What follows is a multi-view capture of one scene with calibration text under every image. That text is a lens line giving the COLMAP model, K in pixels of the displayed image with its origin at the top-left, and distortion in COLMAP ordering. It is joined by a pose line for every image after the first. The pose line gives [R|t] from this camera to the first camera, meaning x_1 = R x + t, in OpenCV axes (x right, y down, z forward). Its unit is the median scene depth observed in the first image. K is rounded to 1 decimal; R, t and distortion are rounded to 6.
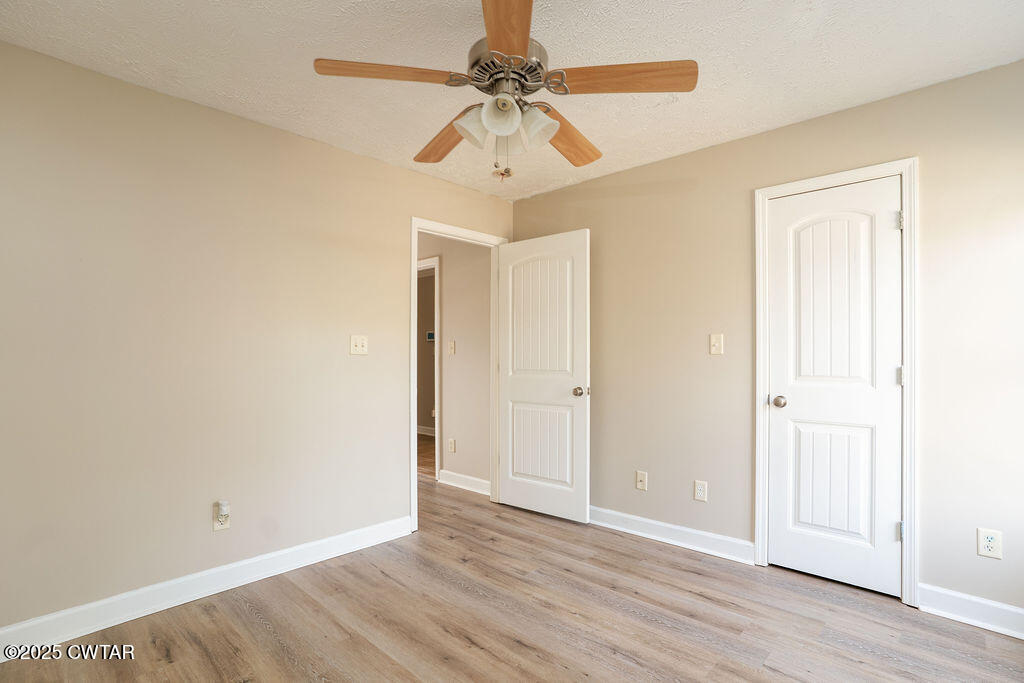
lens RADIAL K [[503.3, 0, 530.1], [0, 503.3, 344.4], [0, 0, 1]] dist [-0.069823, 0.039562]
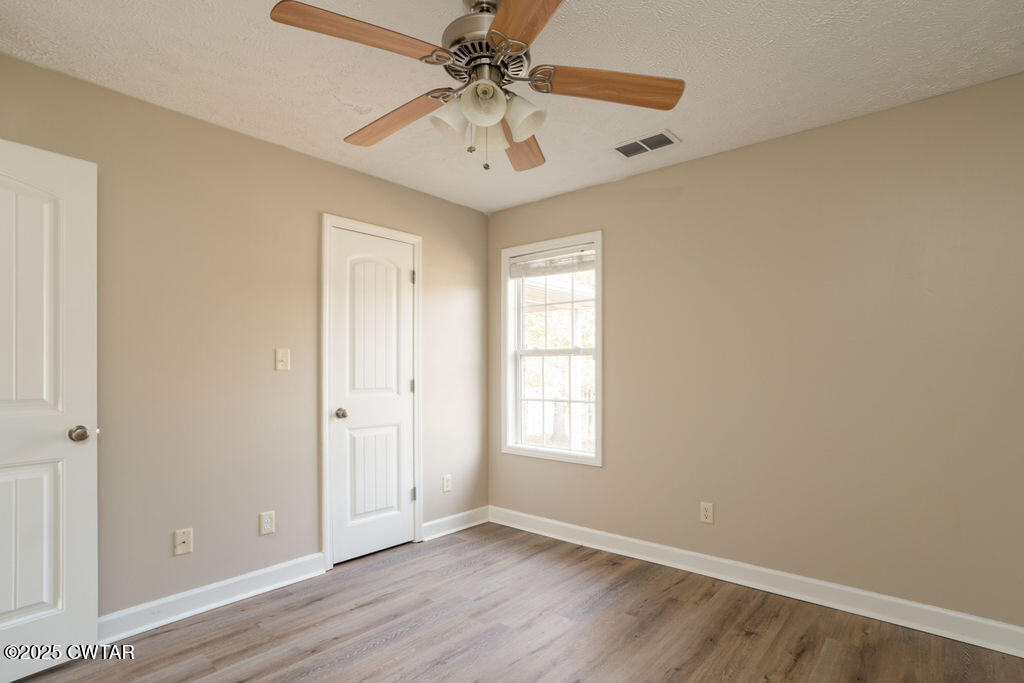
lens RADIAL K [[512.4, 0, 513.6], [0, 512.4, 357.5], [0, 0, 1]] dist [-0.069264, 0.039295]
pose [[-0.035412, 0.025547, 0.999046, -0.656634], [-0.018707, 0.999481, -0.026221, 0.013849], [-0.999198, -0.019618, -0.034915, 0.667767]]
